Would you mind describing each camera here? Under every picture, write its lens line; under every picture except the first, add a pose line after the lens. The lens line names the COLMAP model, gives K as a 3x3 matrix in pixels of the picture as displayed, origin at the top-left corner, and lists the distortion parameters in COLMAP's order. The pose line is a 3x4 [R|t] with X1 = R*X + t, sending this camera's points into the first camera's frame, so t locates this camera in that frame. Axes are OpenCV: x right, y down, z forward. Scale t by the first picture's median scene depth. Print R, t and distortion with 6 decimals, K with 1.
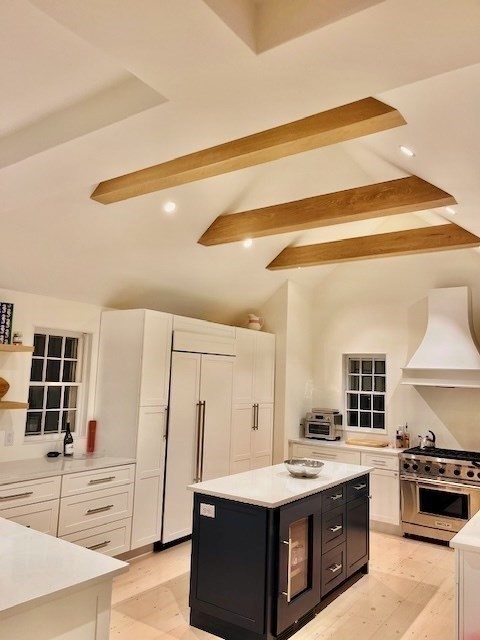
lens RADIAL K [[490.2, 0, 240.0], [0, 490.2, 320.0], [0, 0, 1]] dist [0.039005, -0.001118]
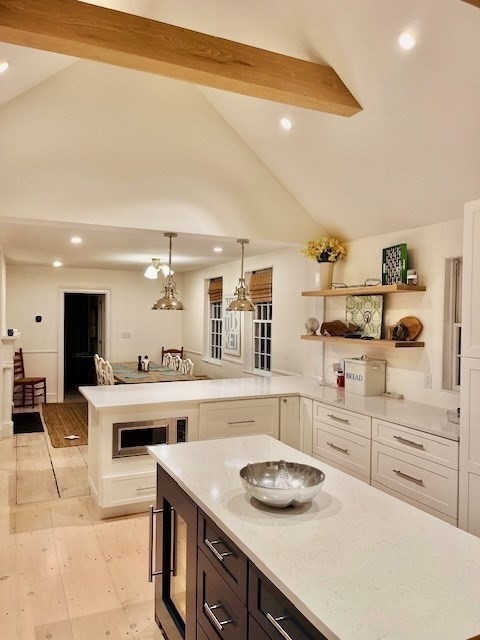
lens RADIAL K [[490.2, 0, 240.0], [0, 490.2, 320.0], [0, 0, 1]] dist [0.039005, -0.001118]
pose [[-0.501504, -0.030192, -0.864628, 0.559761], [0.075581, 0.994041, -0.078550, 0.169743], [0.861847, -0.104743, -0.496234, 1.186655]]
